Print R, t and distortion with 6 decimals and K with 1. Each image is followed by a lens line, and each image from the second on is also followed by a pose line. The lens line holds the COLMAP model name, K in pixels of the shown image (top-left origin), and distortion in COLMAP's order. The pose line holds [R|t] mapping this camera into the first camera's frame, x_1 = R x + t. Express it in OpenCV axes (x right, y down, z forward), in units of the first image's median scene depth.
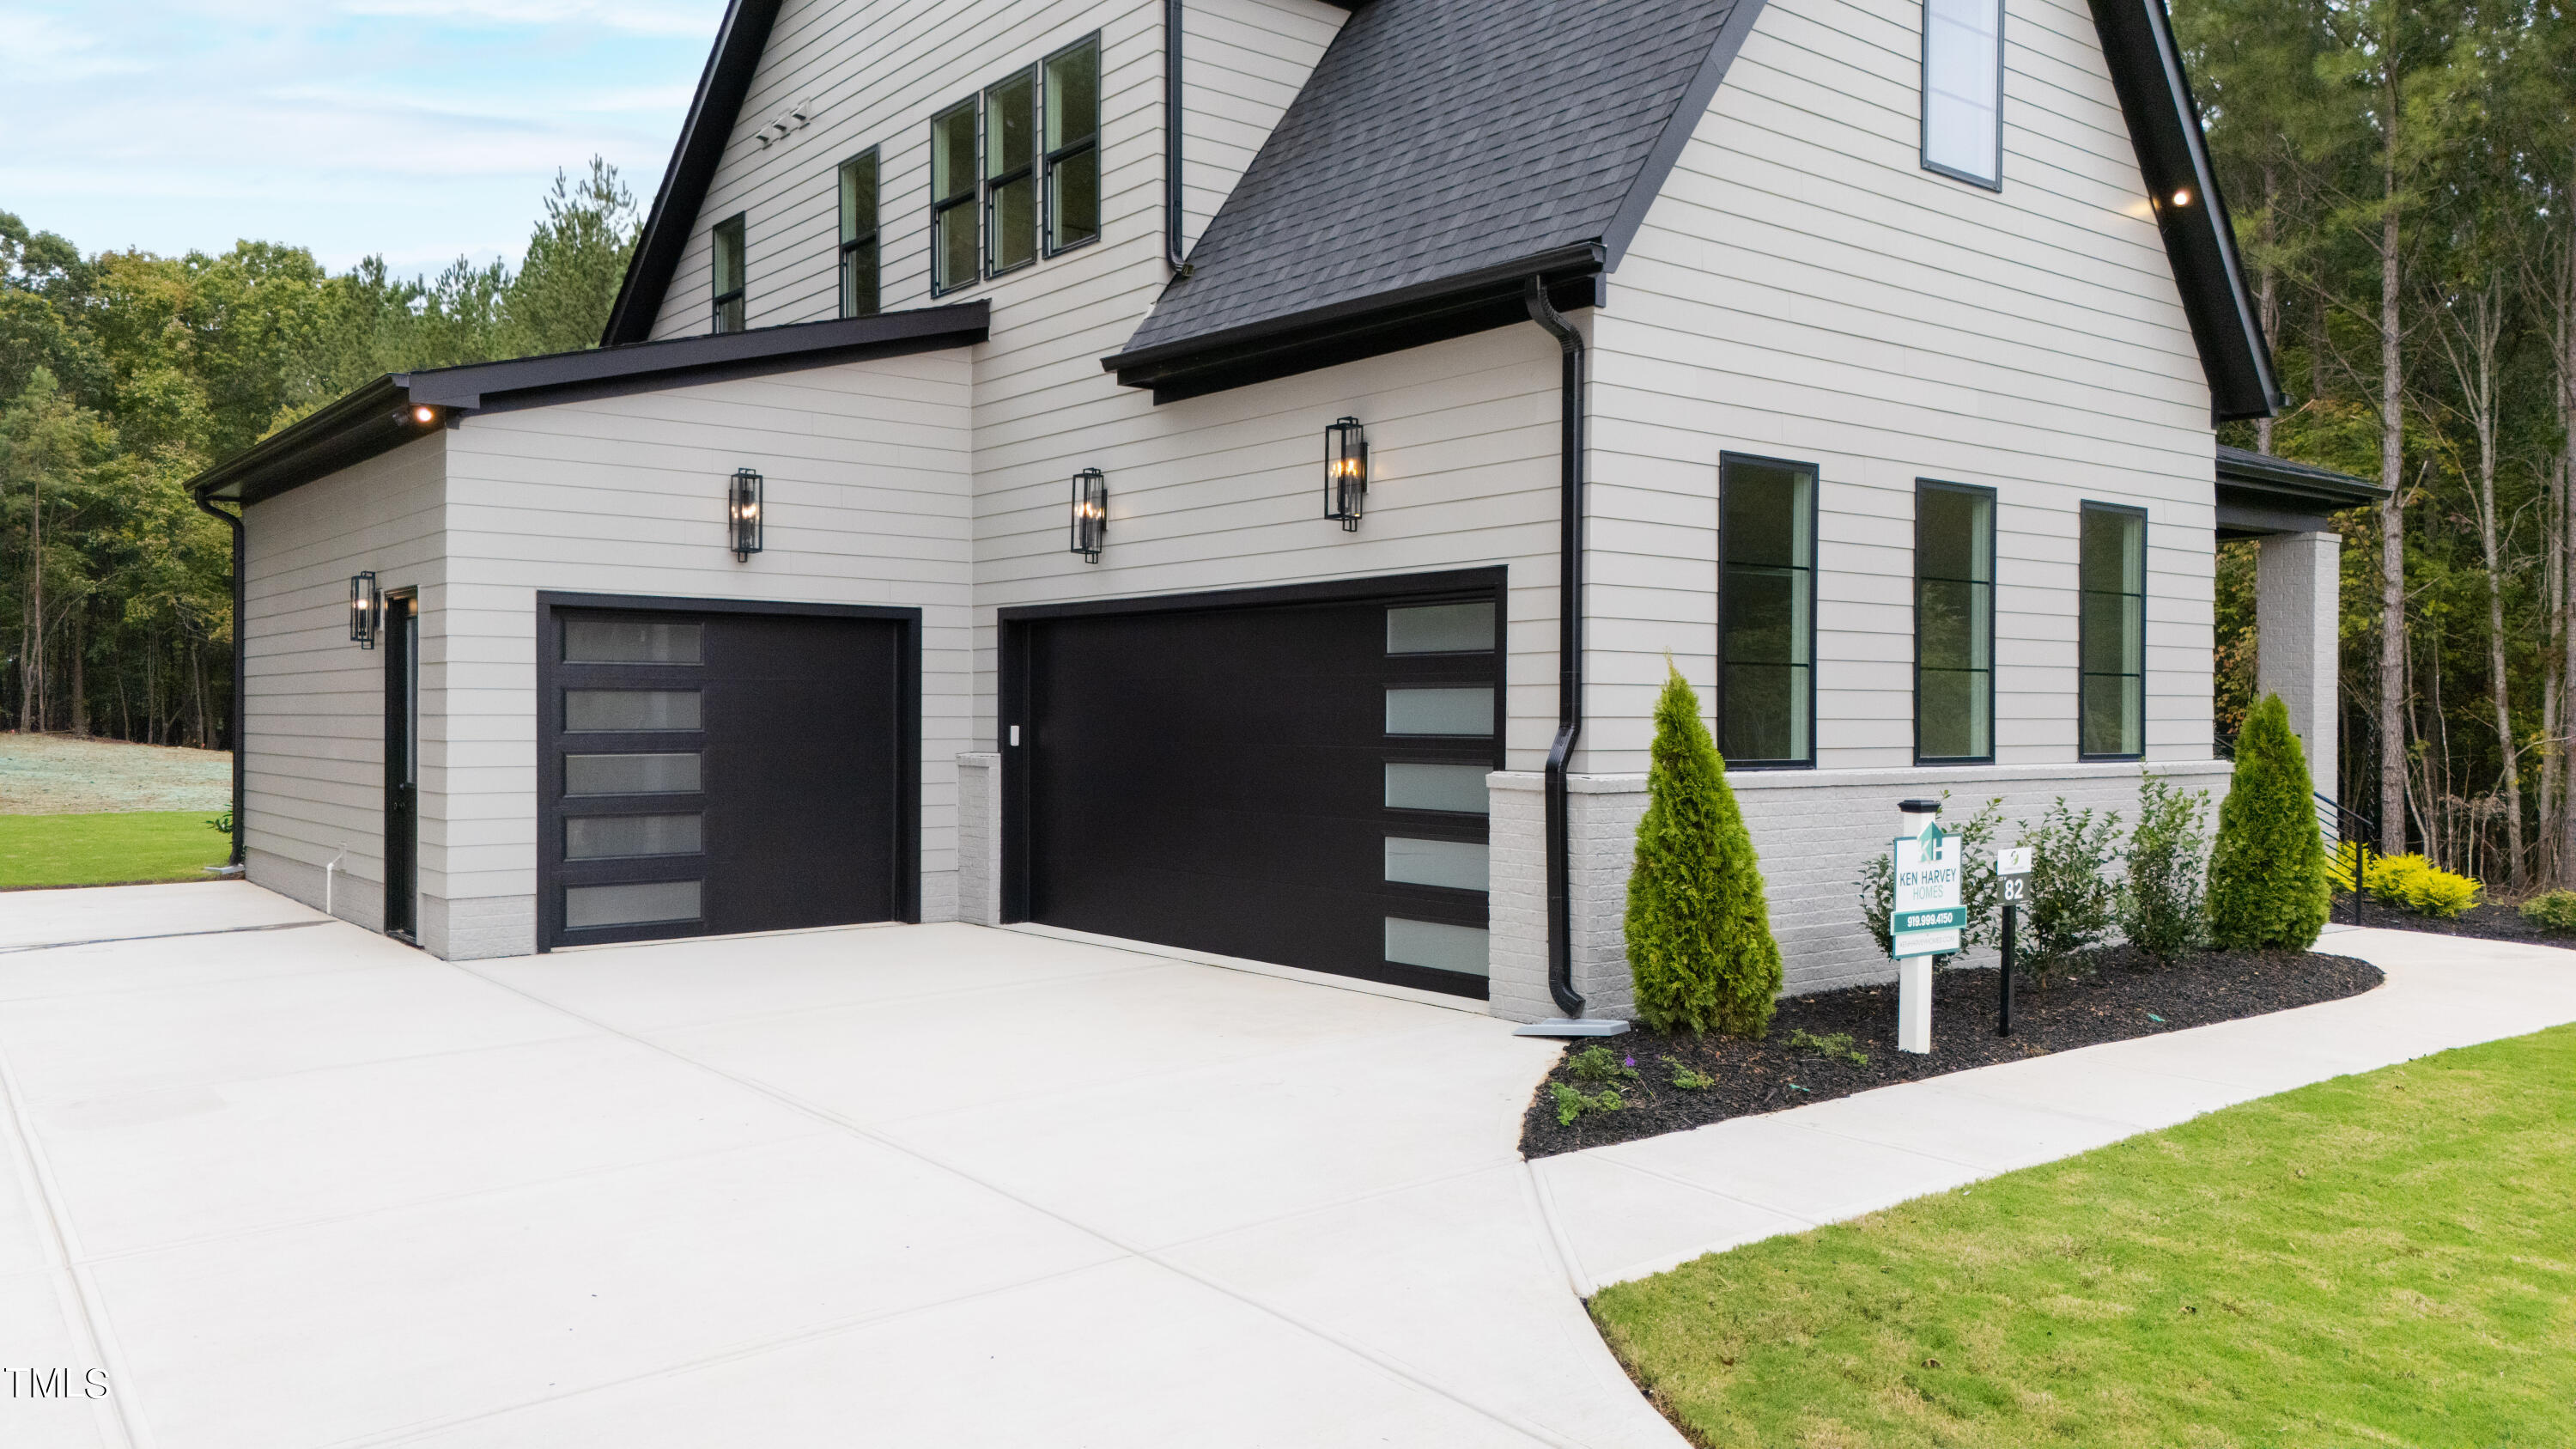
lens RADIAL K [[1781.1, 0, 1288.0], [0, 1781.1, 724.5], [0, 0, 1]] dist [0.033022, -0.000789]
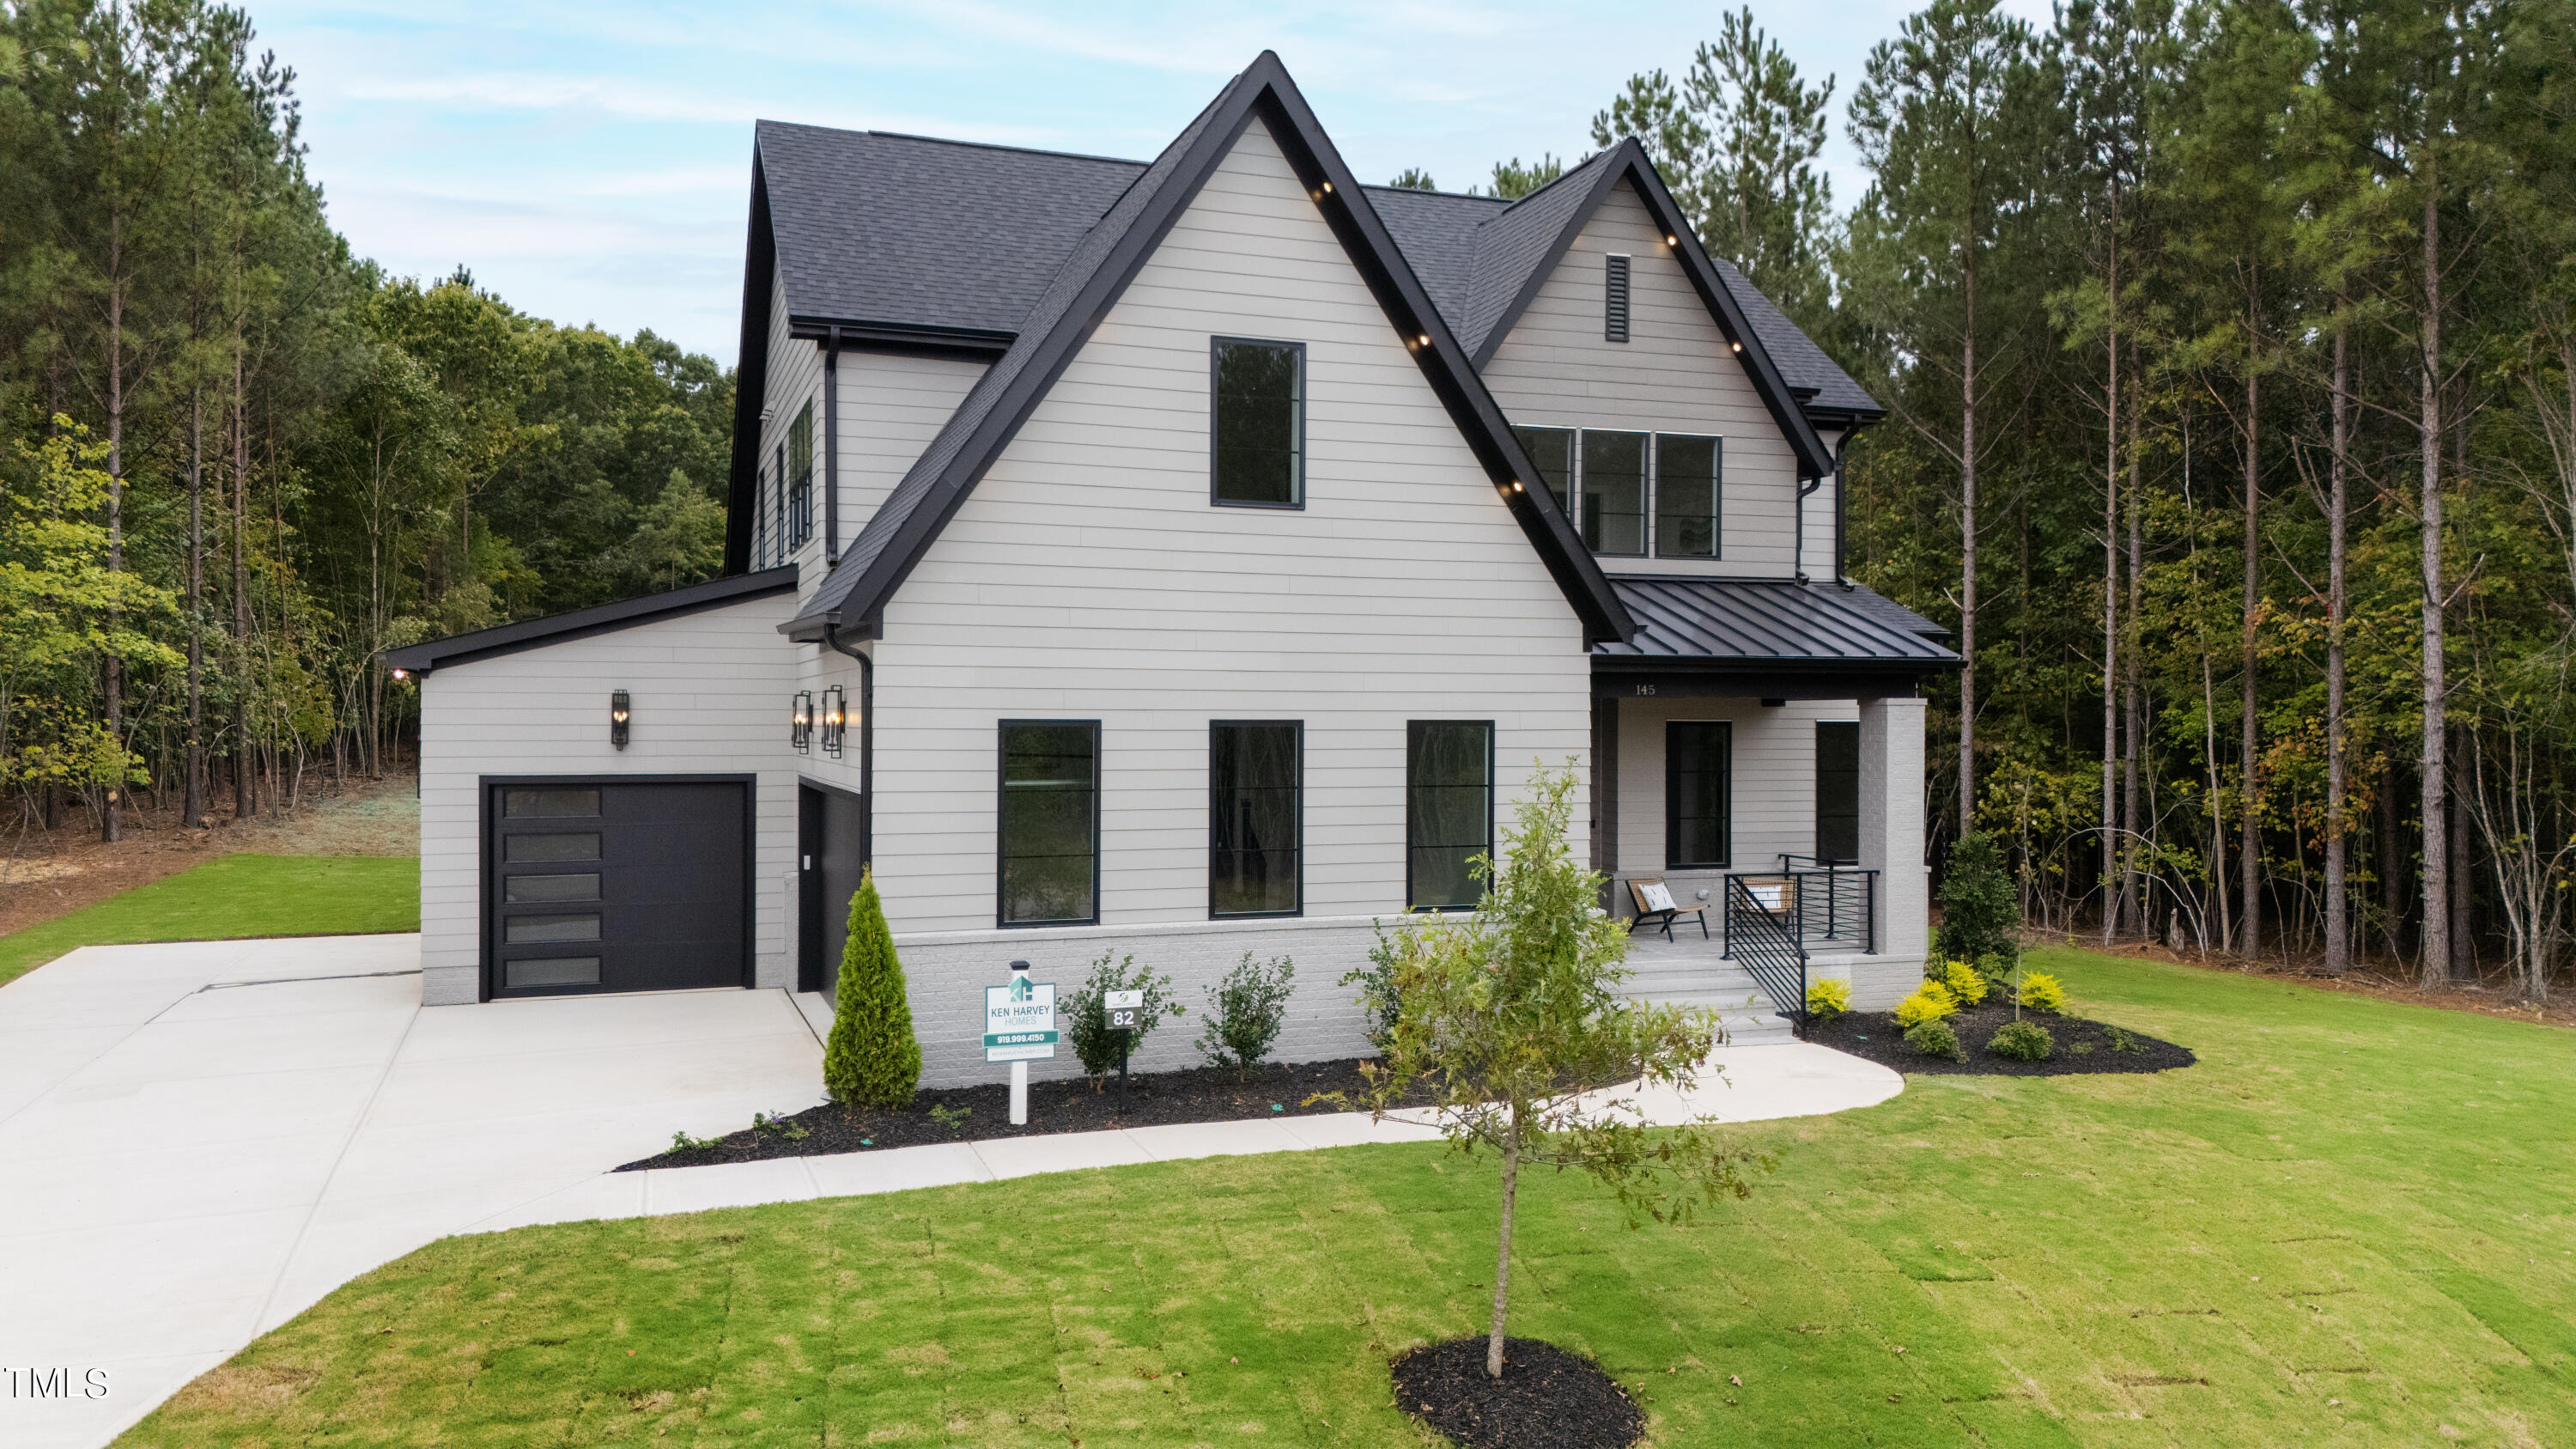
lens RADIAL K [[1858.1, 0, 1411.6], [0, 1858.1, 708.5], [0, 0, 1]] dist [0.119170, -0.140598]
pose [[0.947840, 0.001107, -0.318746, 0.876607], [-0.001234, 0.999999, -0.000198, -0.130695], [0.318745, 0.000581, 0.947840, -0.322171]]
